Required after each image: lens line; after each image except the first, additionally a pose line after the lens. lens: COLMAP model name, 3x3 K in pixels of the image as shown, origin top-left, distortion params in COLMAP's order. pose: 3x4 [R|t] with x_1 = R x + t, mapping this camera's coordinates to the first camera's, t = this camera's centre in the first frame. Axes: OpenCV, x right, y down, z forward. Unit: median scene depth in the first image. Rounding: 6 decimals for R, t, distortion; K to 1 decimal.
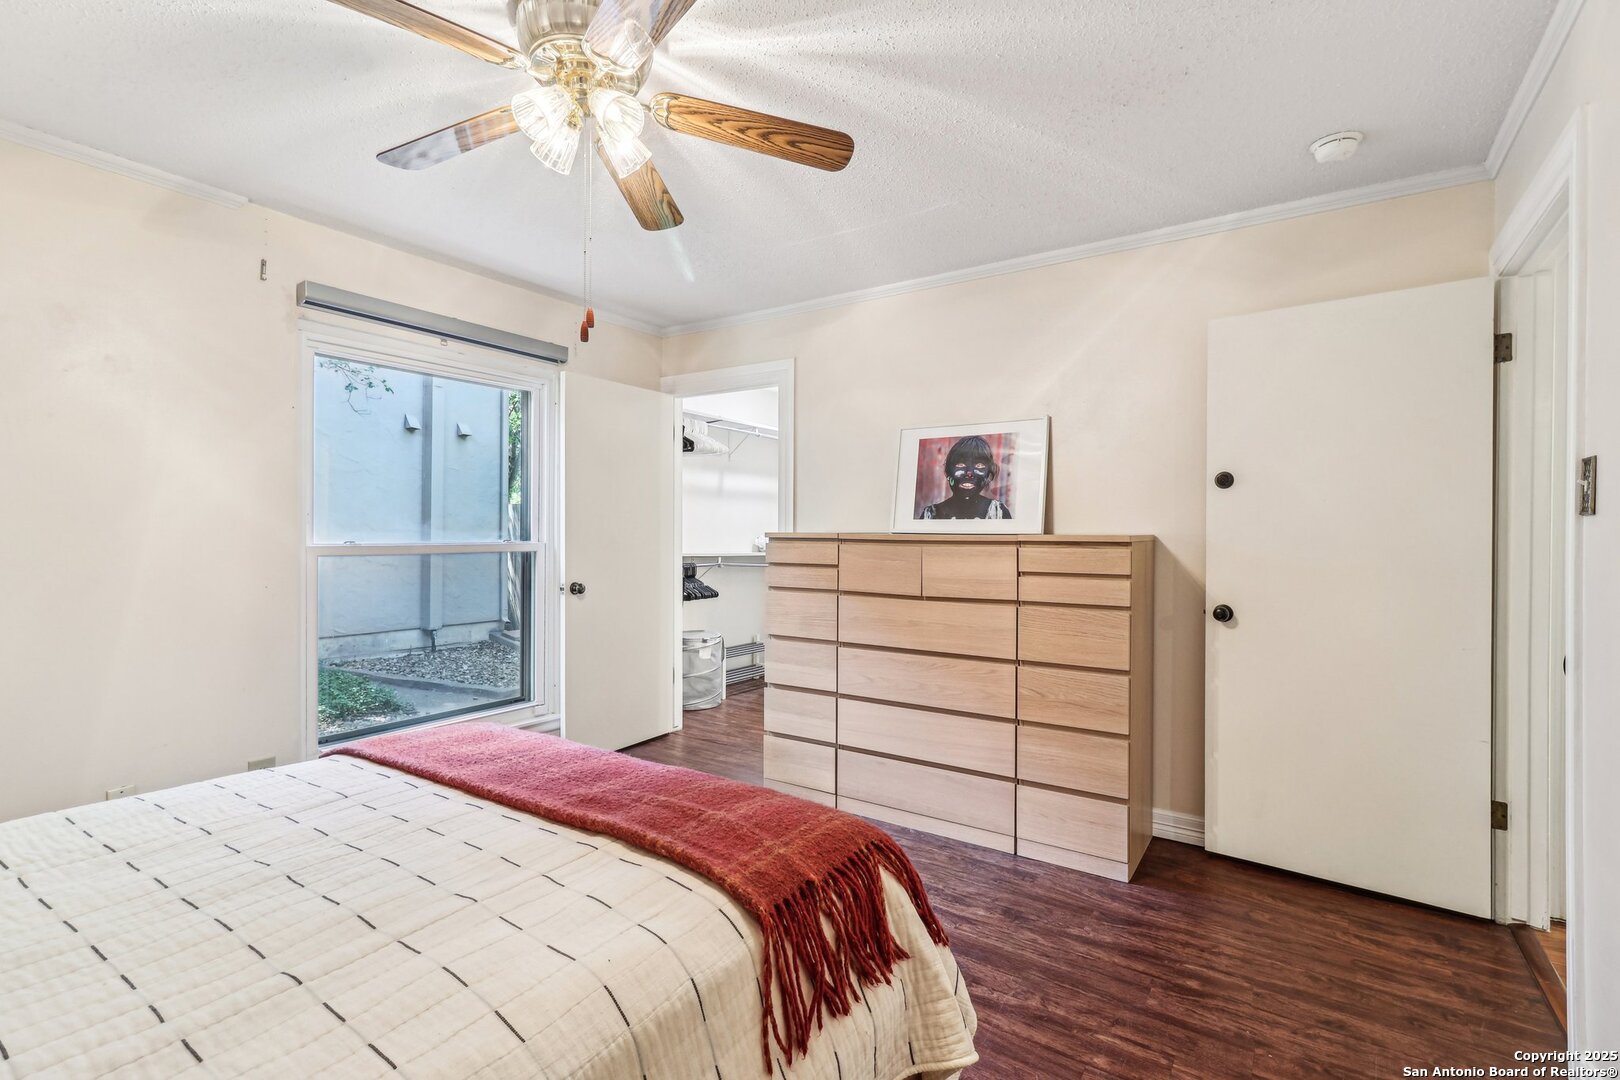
lens RADIAL K [[760.1, 0, 830.5], [0, 760.1, 542.8], [0, 0, 1]] dist [-0.005659, 0.001556]
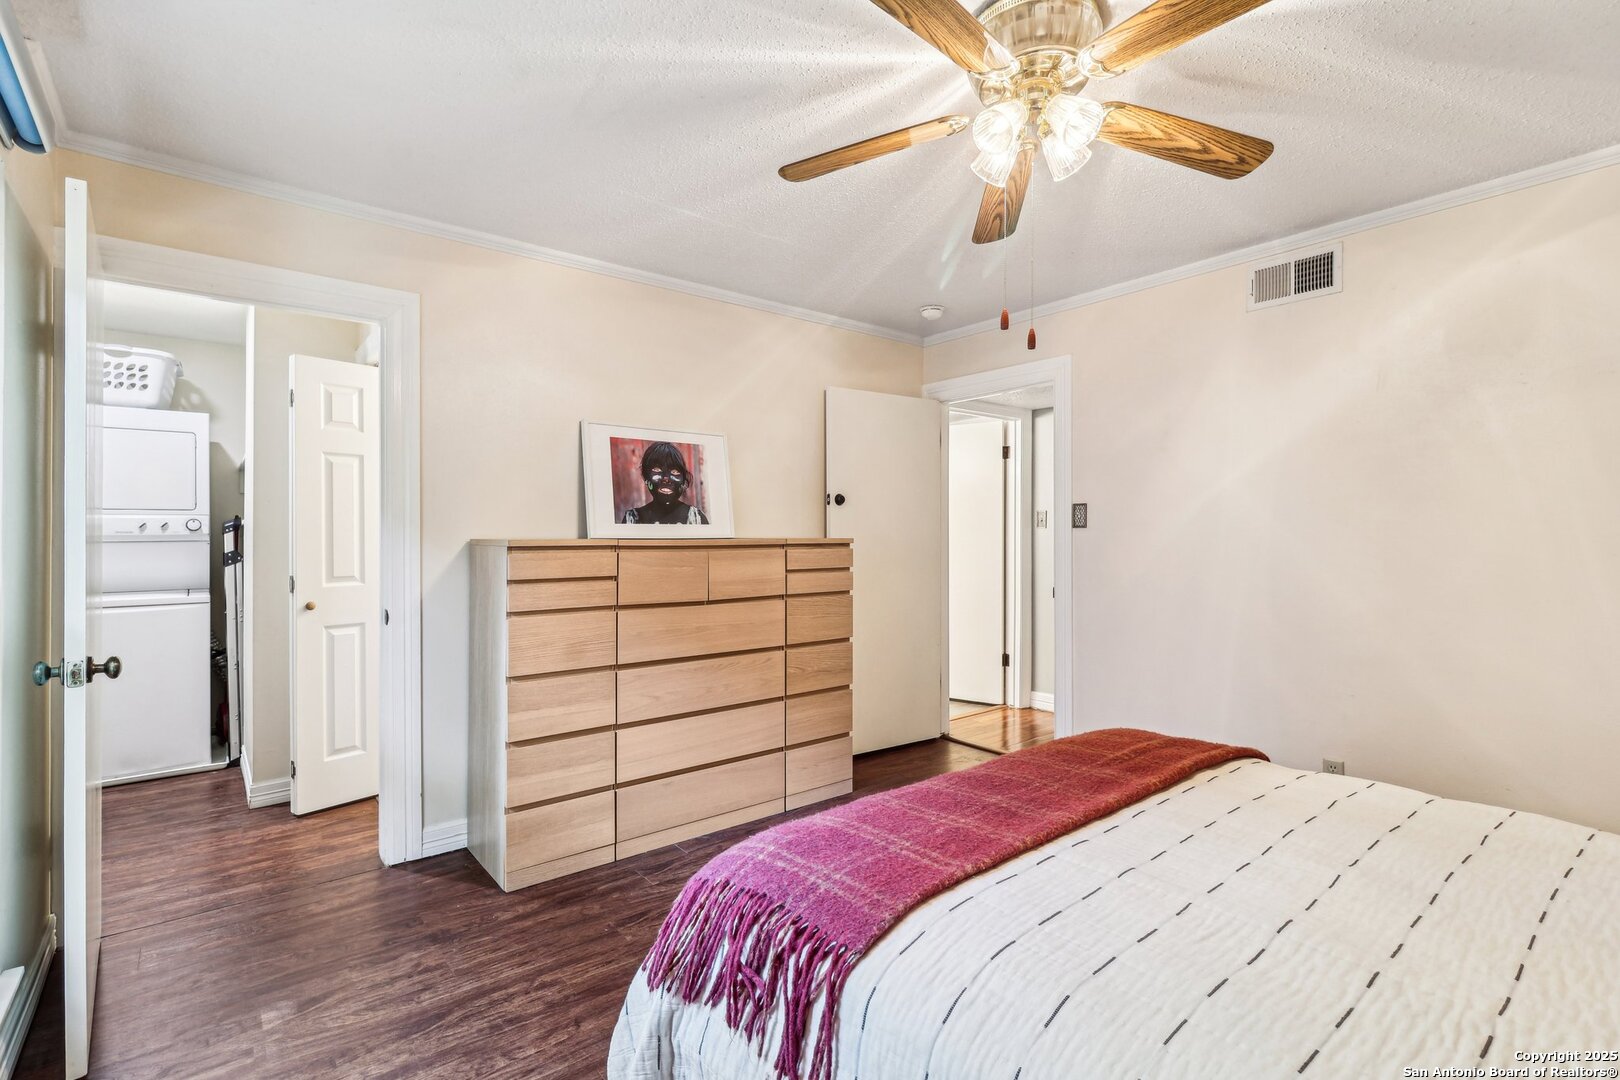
lens RADIAL K [[760.1, 0, 800.7], [0, 760.1, 543.3], [0, 0, 1]] dist [-0.005659, 0.001556]
pose [[0.294387, -0.016684, 0.955541, -0.747999], [0.017553, 0.999773, 0.012049, -0.014784], [-0.955525, 0.013226, 0.294613, 0.542103]]
